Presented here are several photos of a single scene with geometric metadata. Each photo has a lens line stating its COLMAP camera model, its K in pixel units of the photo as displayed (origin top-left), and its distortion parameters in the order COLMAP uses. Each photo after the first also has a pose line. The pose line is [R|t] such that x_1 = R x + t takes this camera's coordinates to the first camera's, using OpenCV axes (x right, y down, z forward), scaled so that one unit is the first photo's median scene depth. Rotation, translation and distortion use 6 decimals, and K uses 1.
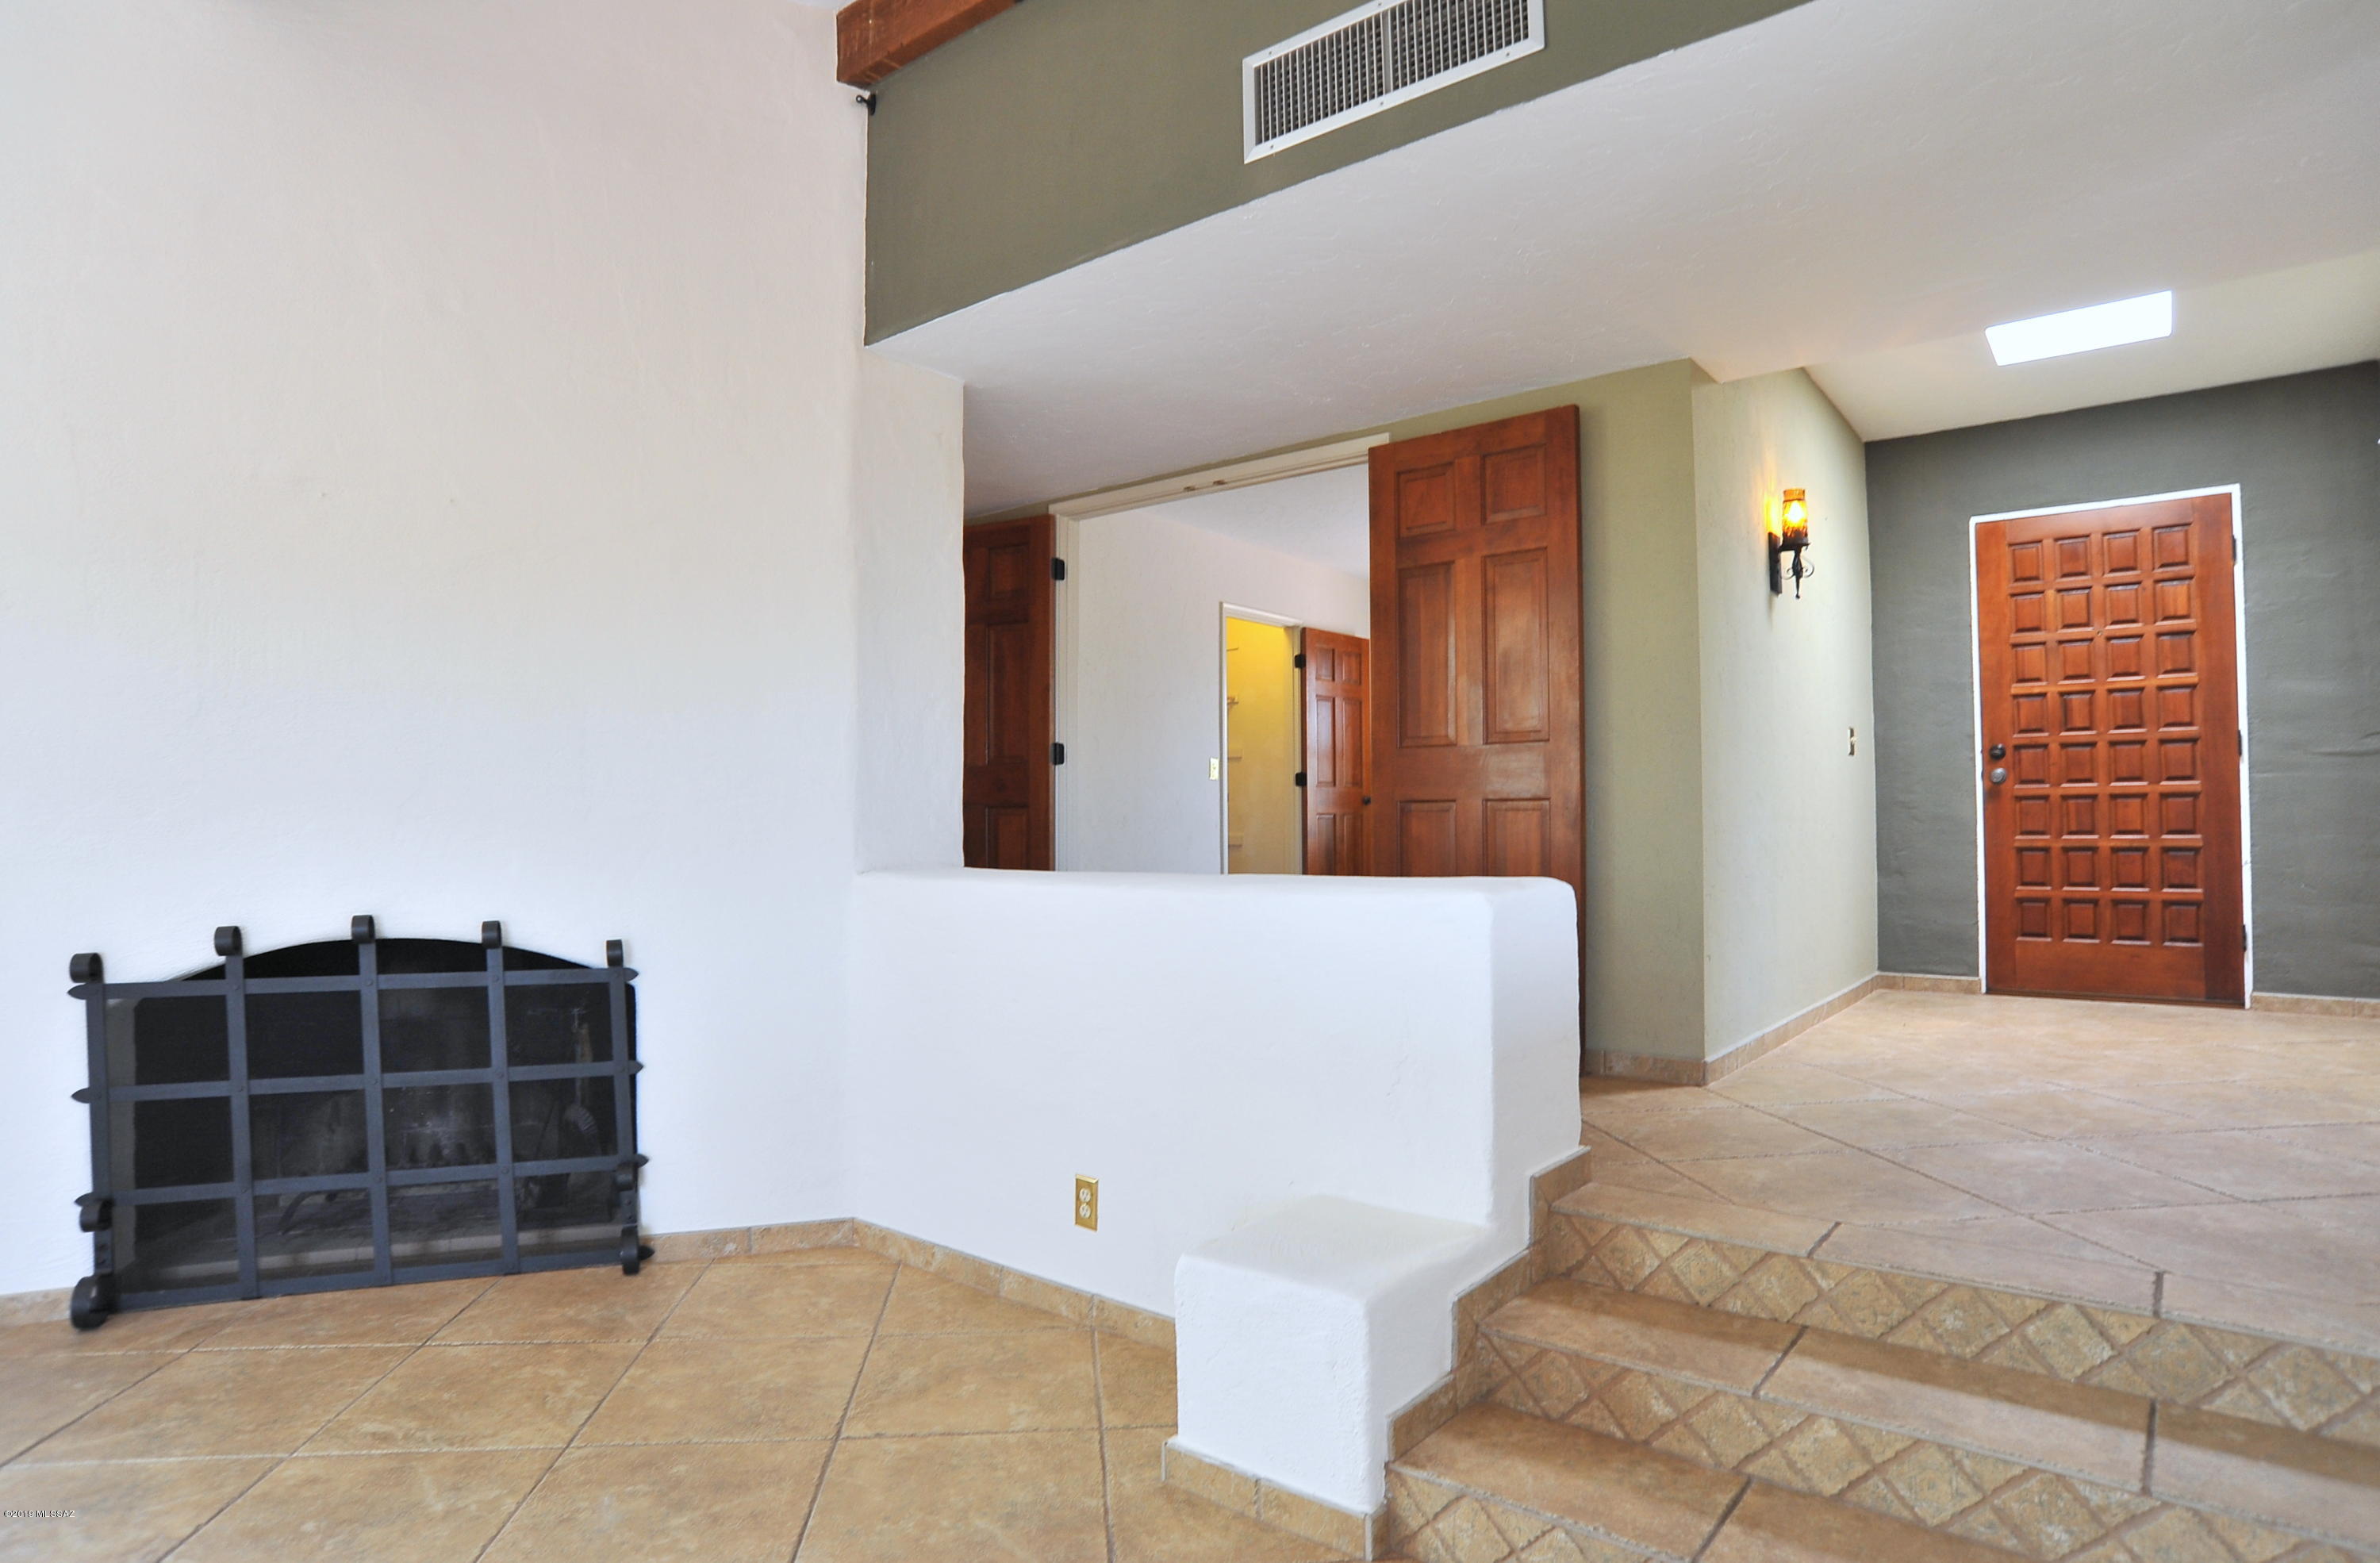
lens RADIAL K [[1291.1, 0, 1201.5], [0, 1291.1, 788.7], [0, 0, 1]] dist [-0.040239, 0.012396]
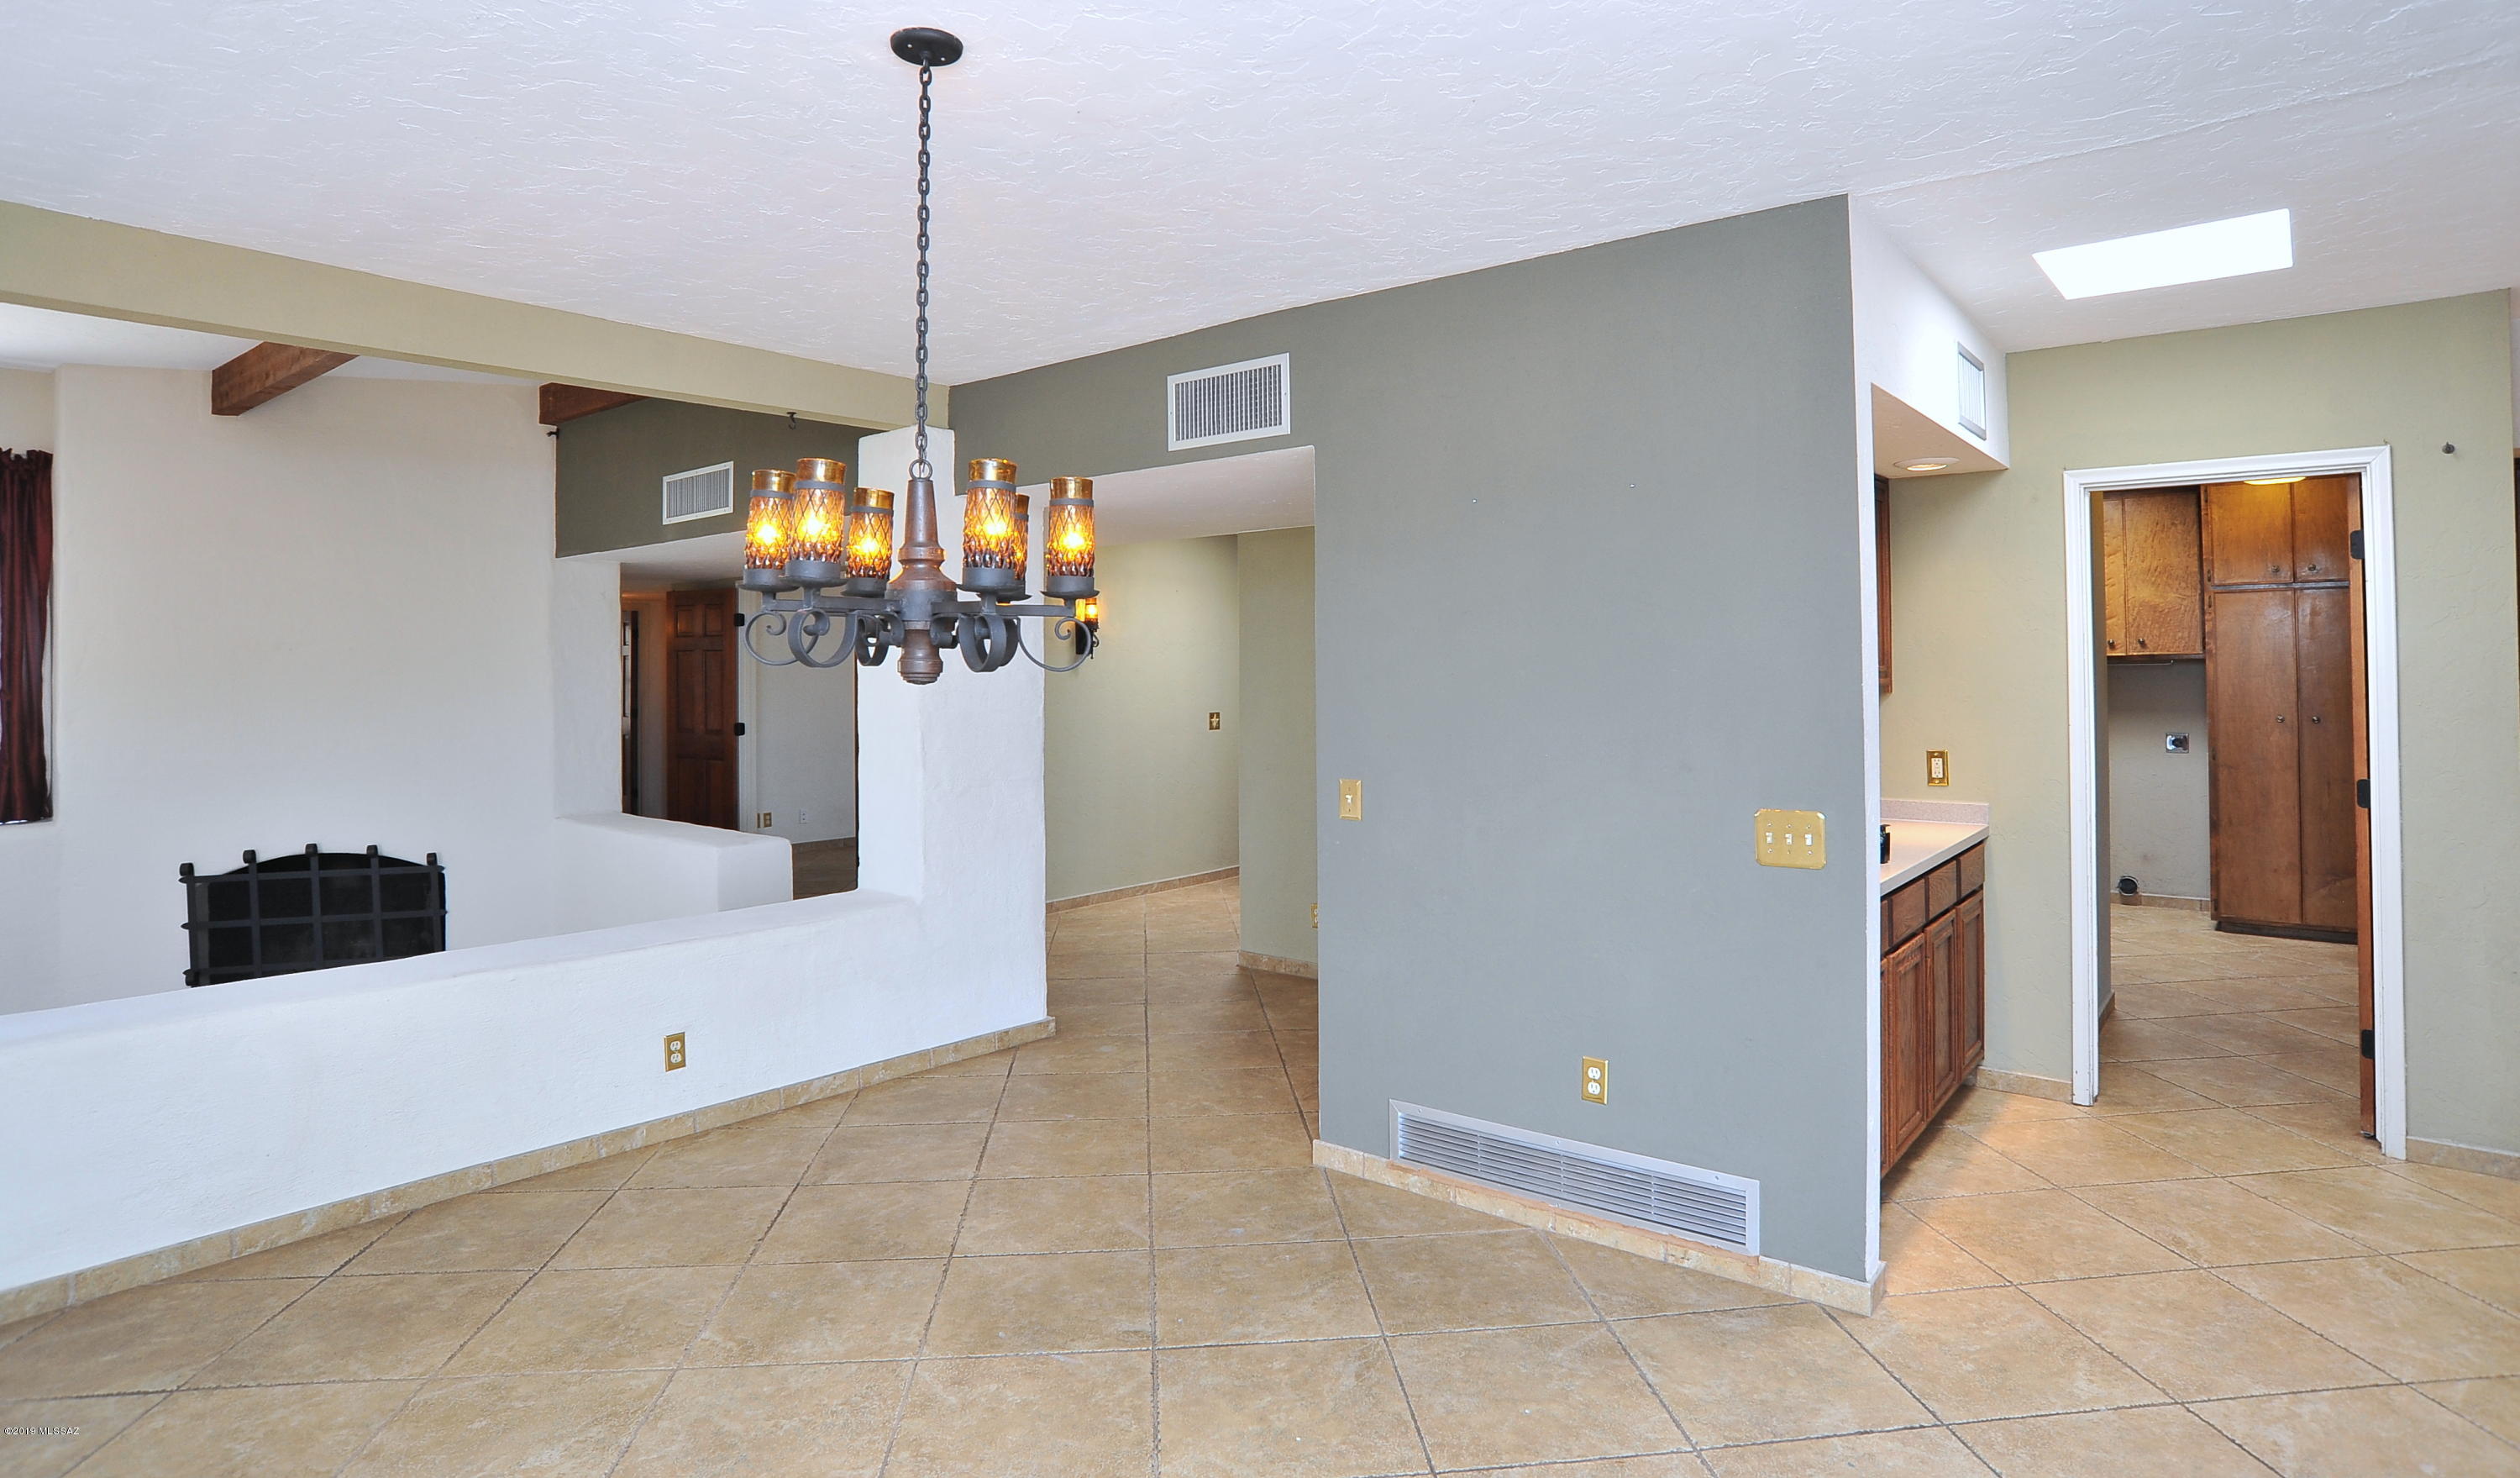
lens RADIAL K [[1288.5, 0, 1271.3], [0, 1288.5, 651.7], [0, 0, 1]] dist [-0.056362, 0.022396]
pose [[0.999905, -0.005452, -0.012667, 0.501894], [0.005685, 0.999813, 0.018466, -0.128049], [0.012564, -0.018536, 0.999749, -0.555627]]
